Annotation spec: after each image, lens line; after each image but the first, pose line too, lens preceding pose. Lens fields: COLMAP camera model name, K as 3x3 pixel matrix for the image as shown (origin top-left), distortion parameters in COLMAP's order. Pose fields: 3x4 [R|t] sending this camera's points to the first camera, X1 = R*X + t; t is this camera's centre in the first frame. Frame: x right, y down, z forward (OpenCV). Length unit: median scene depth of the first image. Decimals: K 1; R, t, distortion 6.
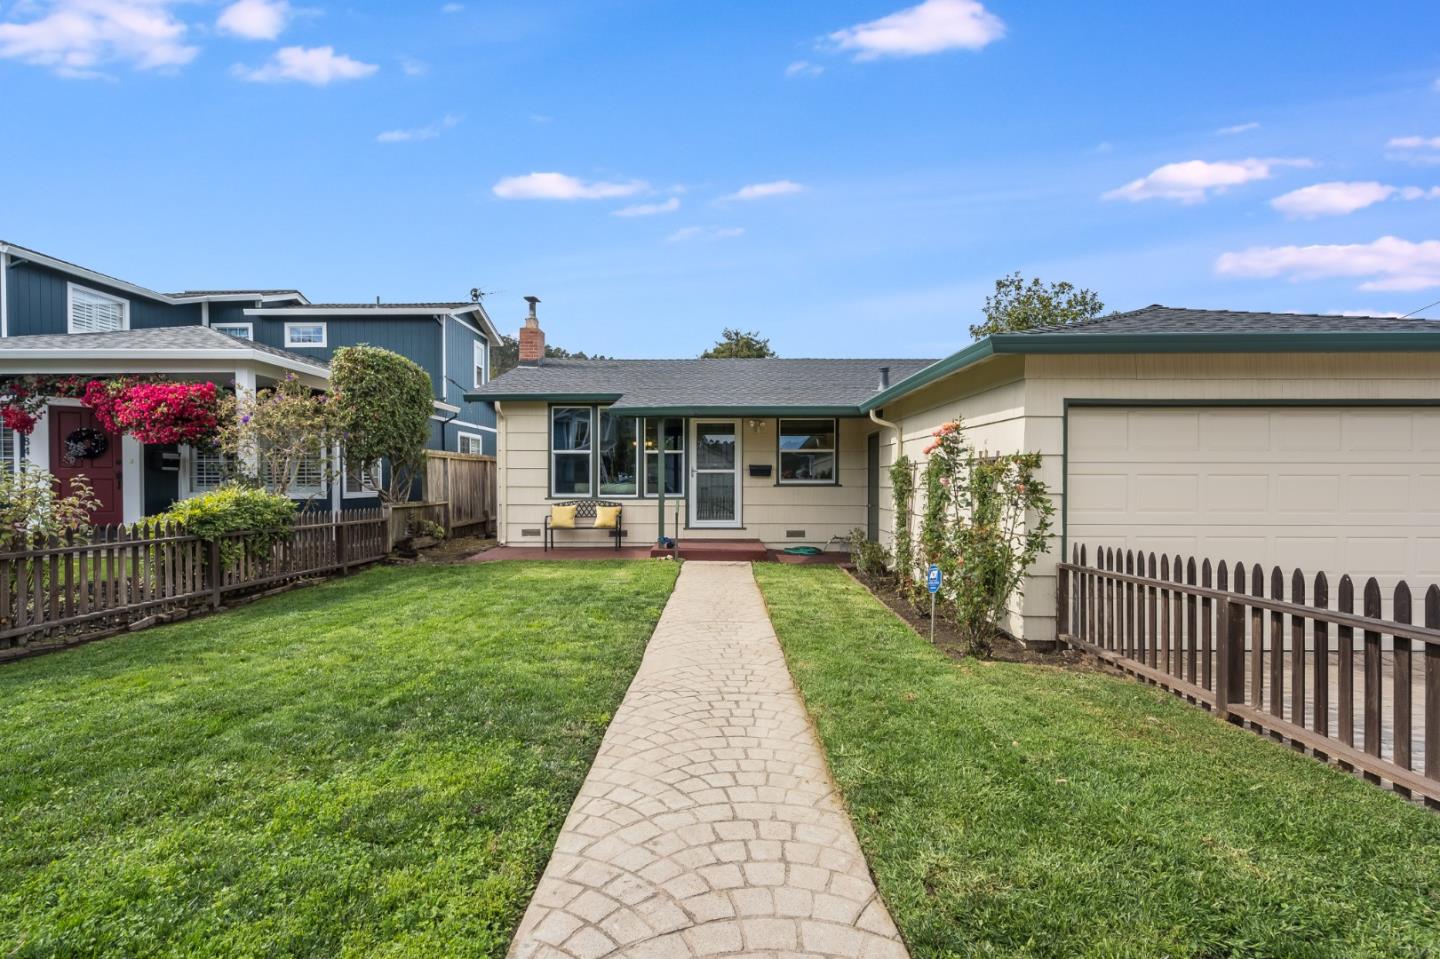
lens RADIAL K [[661.9, 0, 714.2], [0, 661.9, 479.0], [0, 0, 1]] dist [-0.003527, 0.002884]
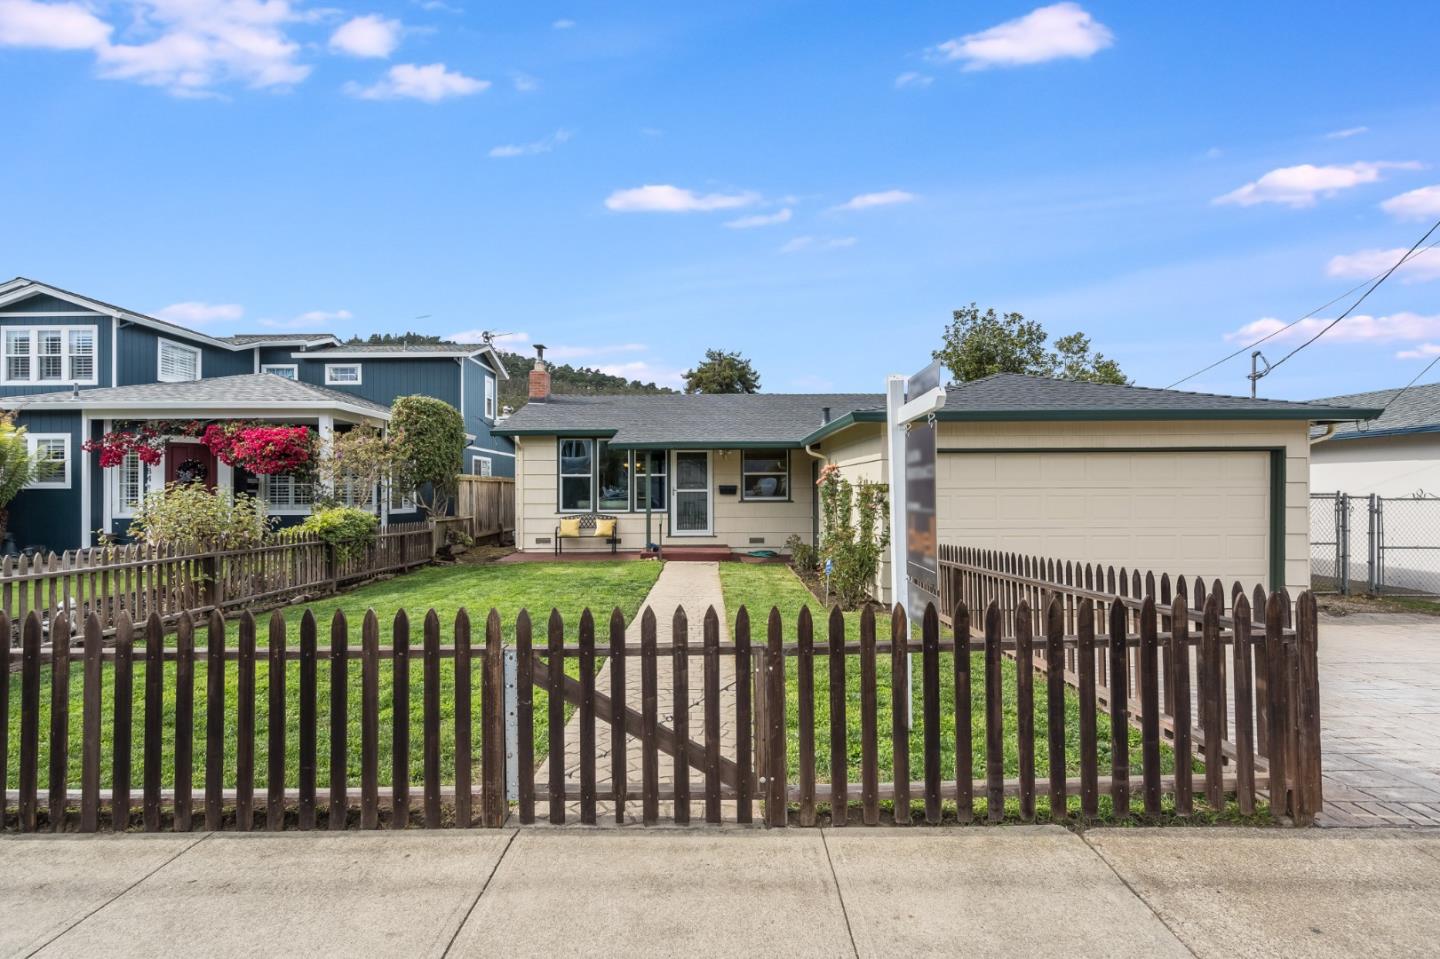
lens RADIAL K [[661.9, 0, 708.8], [0, 661.9, 488.6], [0, 0, 1]] dist [-0.003527, 0.002884]
pose [[0.999922, -0.005417, 0.011216, 0.019853], [0.005475, 0.999972, -0.005100, -0.009106], [-0.011189, 0.005161, 0.999924, -0.246973]]
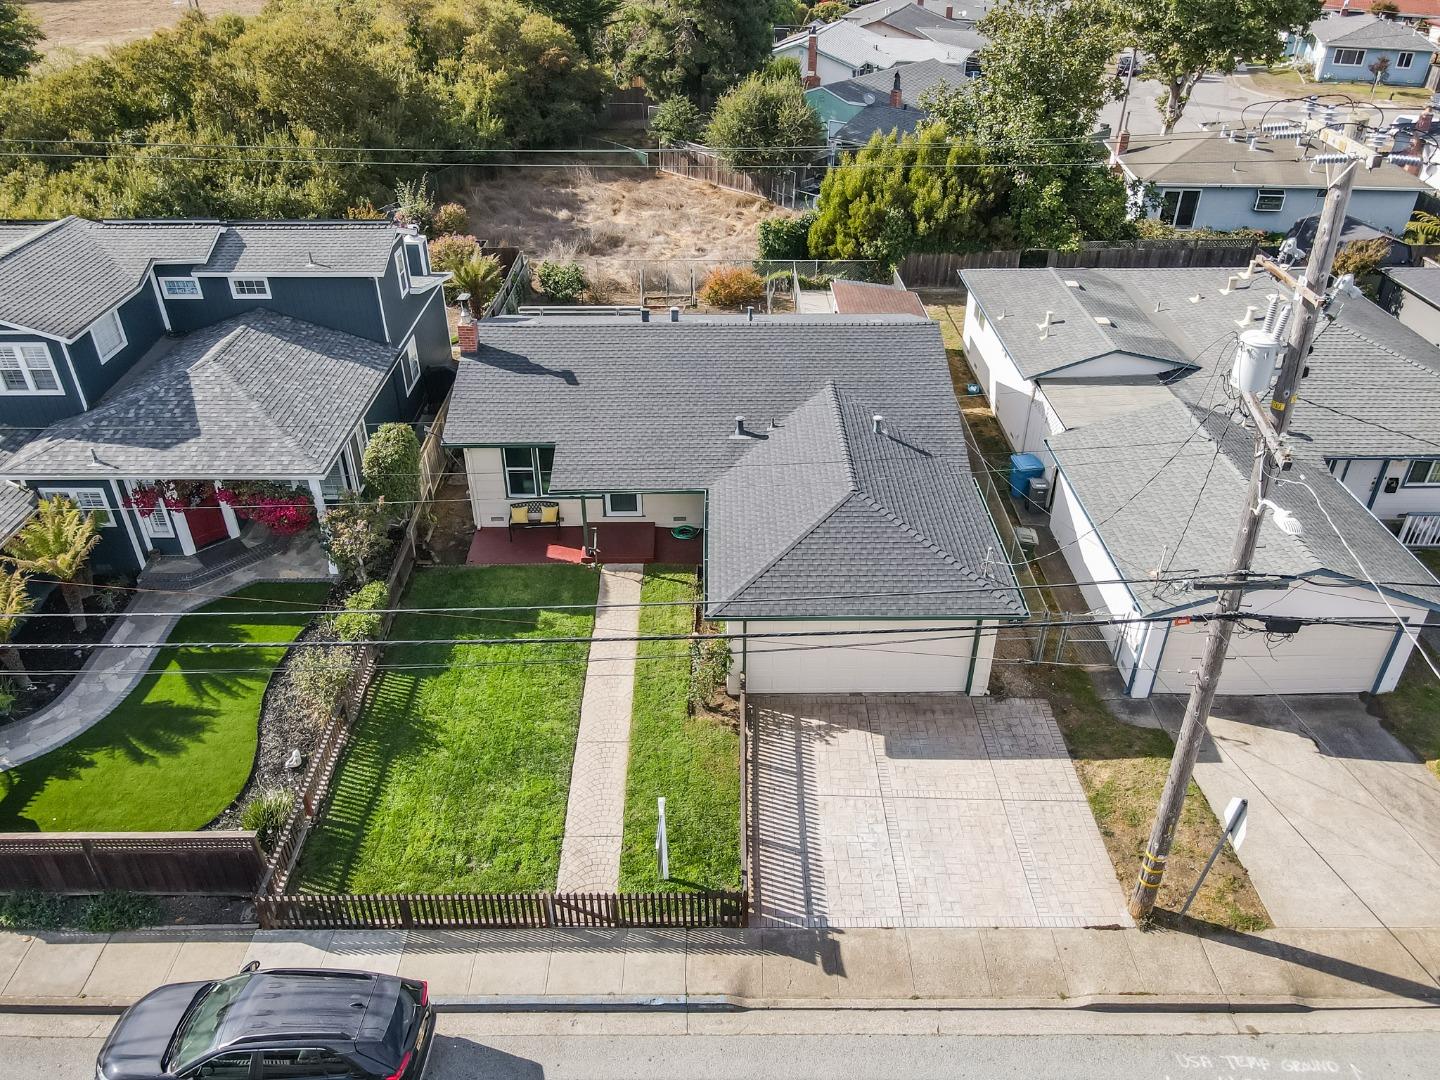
lens RADIAL K [[1017.6, 0, 712.6], [0, 1017.6, 537.4], [0, 0, 1]] dist [0.011111, 0.012425]
pose [[0.999751, -0.007365, 0.021065, 0.149376], [-0.005176, 0.841680, 0.539952, -1.100975], [-0.021706, -0.539927, 0.841432, -0.920497]]
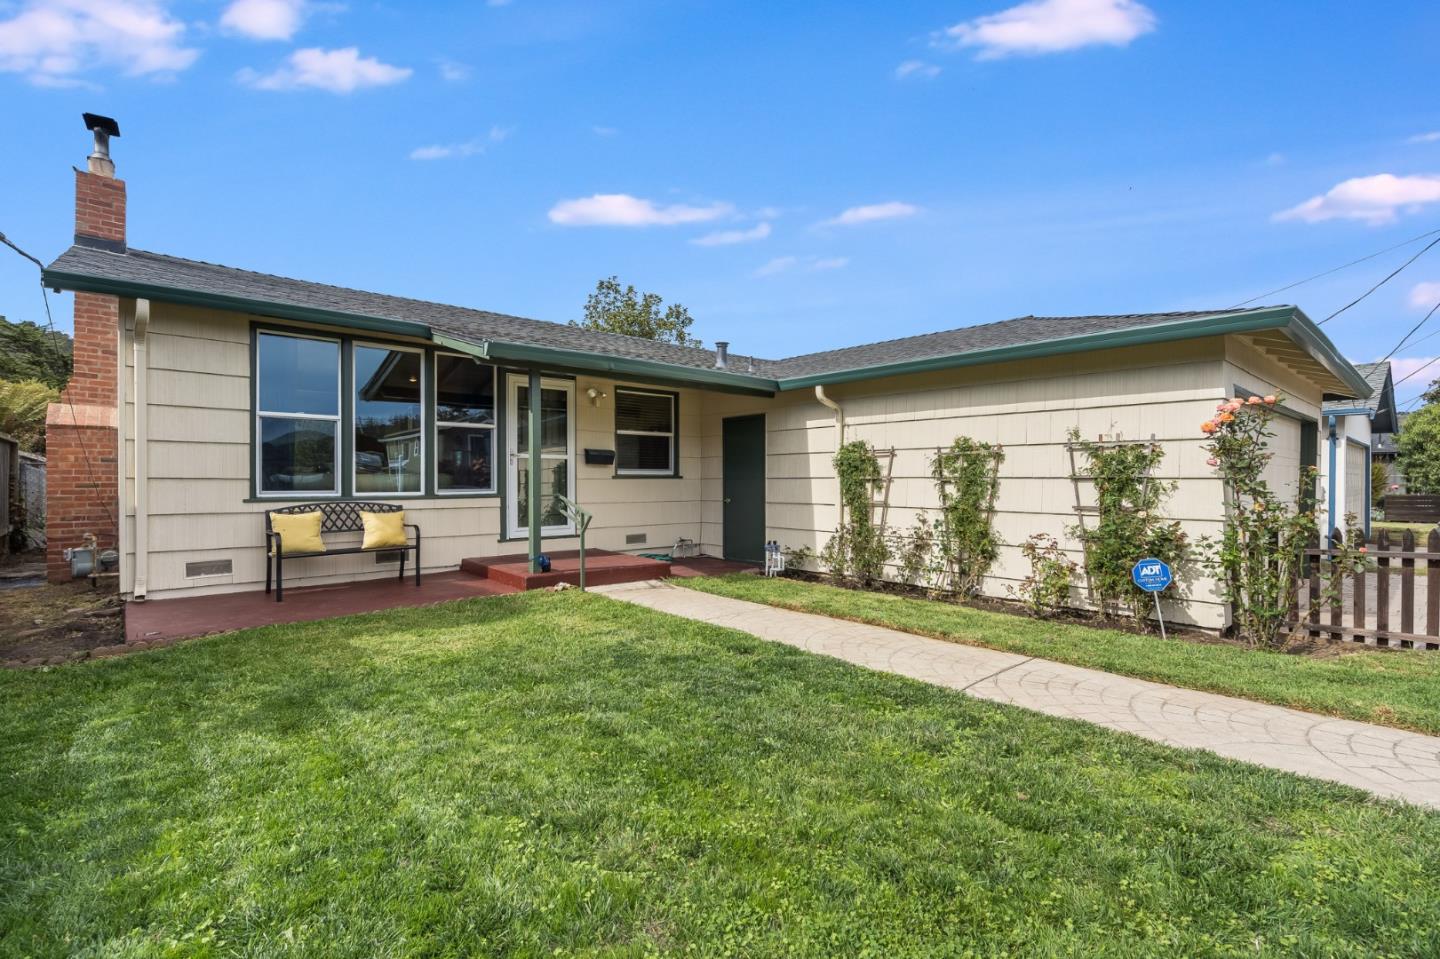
lens RADIAL K [[661.9, 0, 725.4], [0, 661.9, 473.3], [0, 0, 1]] dist [-0.003527, 0.002884]
pose [[0.733173, 0.006061, 0.680015, -0.334259], [-0.000685, 0.999966, -0.008175, 0.011749], [-0.680042, 0.005528, 0.733152, 0.351935]]
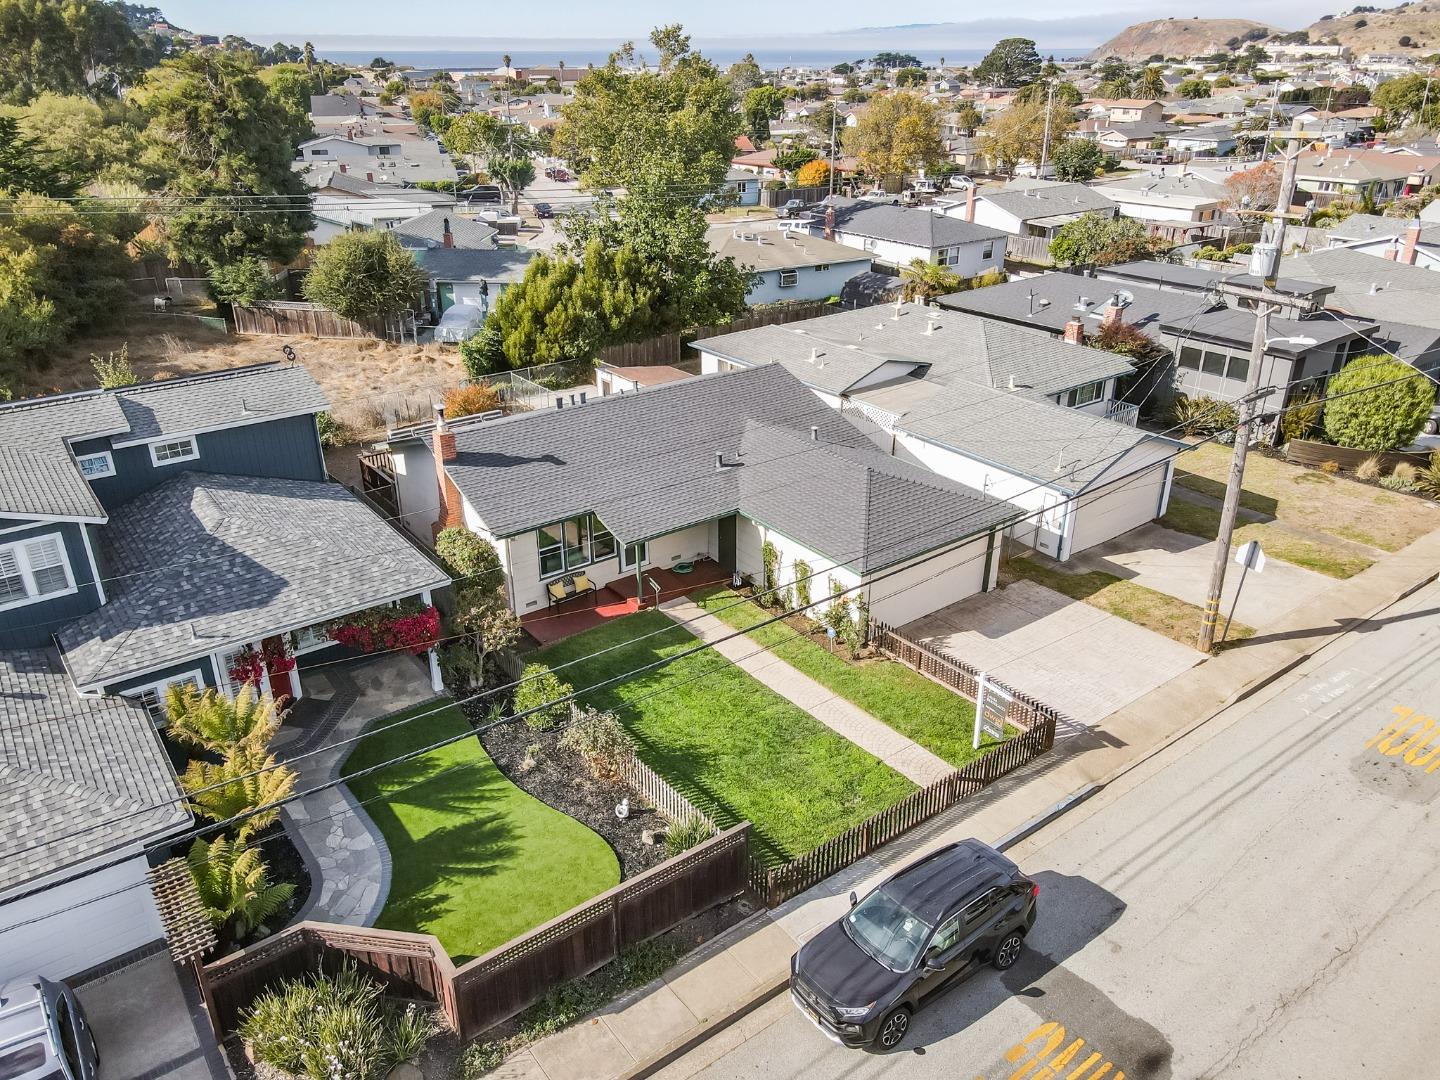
lens RADIAL K [[1017.6, 0, 710.1], [0, 1017.6, 535.1], [0, 0, 1]] dist [0.011111, 0.012425]
pose [[0.796642, -0.254683, 0.548177, -1.187745], [0.006628, 0.910526, 0.413398, -1.018964], [-0.604415, -0.325697, 0.727051, -0.879069]]
